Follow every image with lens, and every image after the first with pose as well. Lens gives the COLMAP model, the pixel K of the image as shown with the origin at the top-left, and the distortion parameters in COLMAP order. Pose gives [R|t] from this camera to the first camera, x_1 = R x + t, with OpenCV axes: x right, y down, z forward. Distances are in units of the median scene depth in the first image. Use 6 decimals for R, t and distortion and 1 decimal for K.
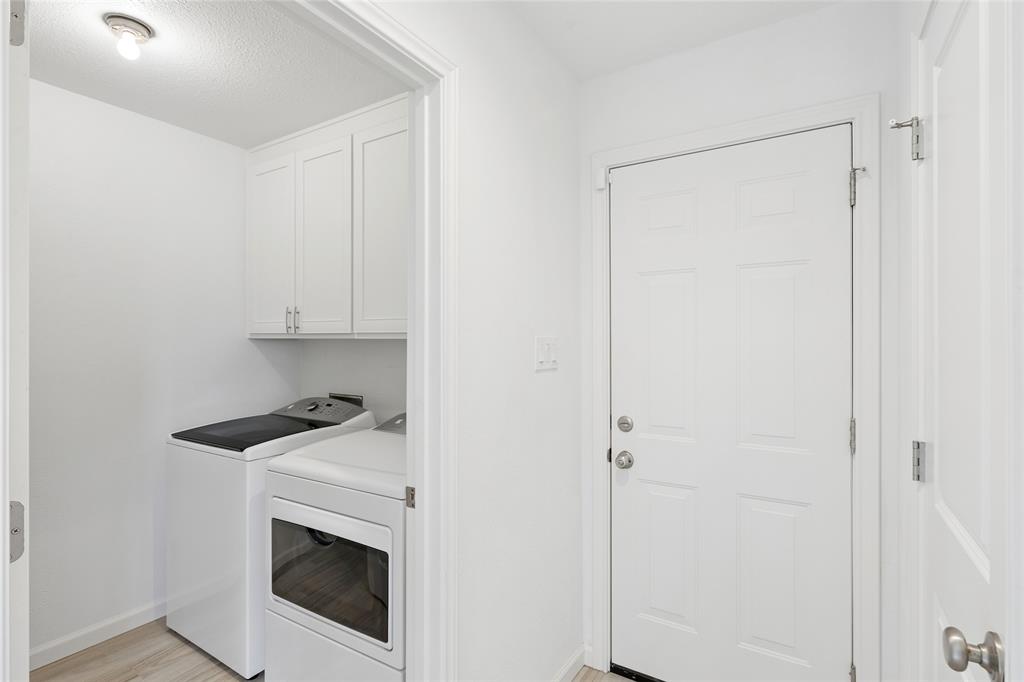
lens RADIAL K [[497.0, 0, 512.0], [0, 497.0, 340.8], [0, 0, 1]] dist [0.016254, -0.000970]
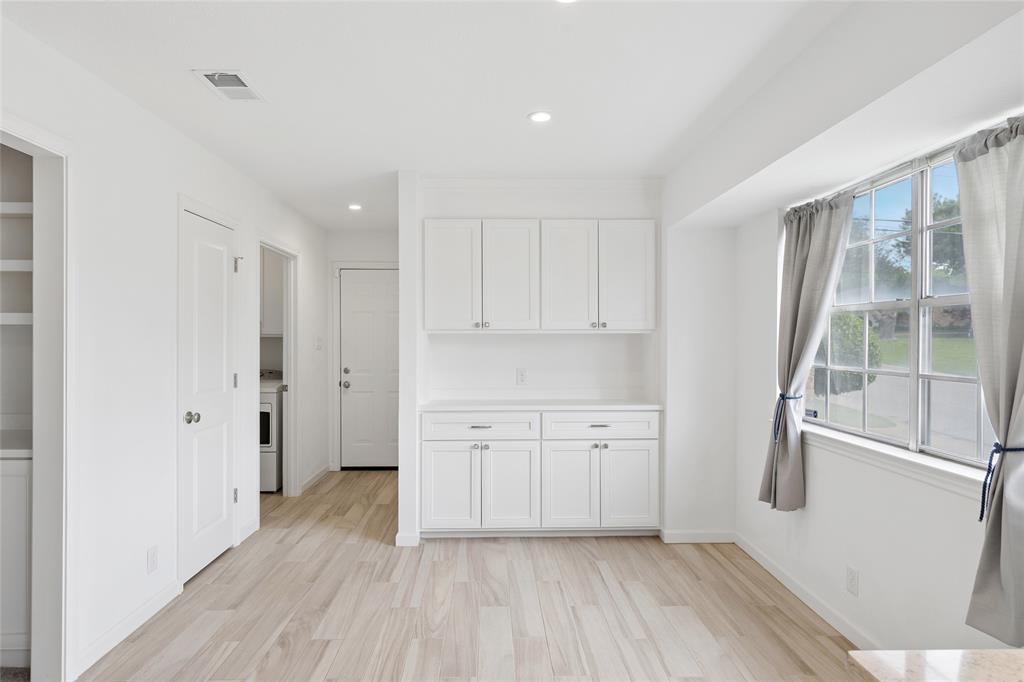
lens RADIAL K [[572.2, 0, 508.6], [0, 572.2, 343.0], [0, 0, 1]] dist [-0.002477, 0.000631]
pose [[0.832602, -0.008986, 0.553799, -0.687831], [0.002484, 0.999919, 0.012490, -0.005477], [-0.553866, -0.009024, 0.832557, -1.849059]]
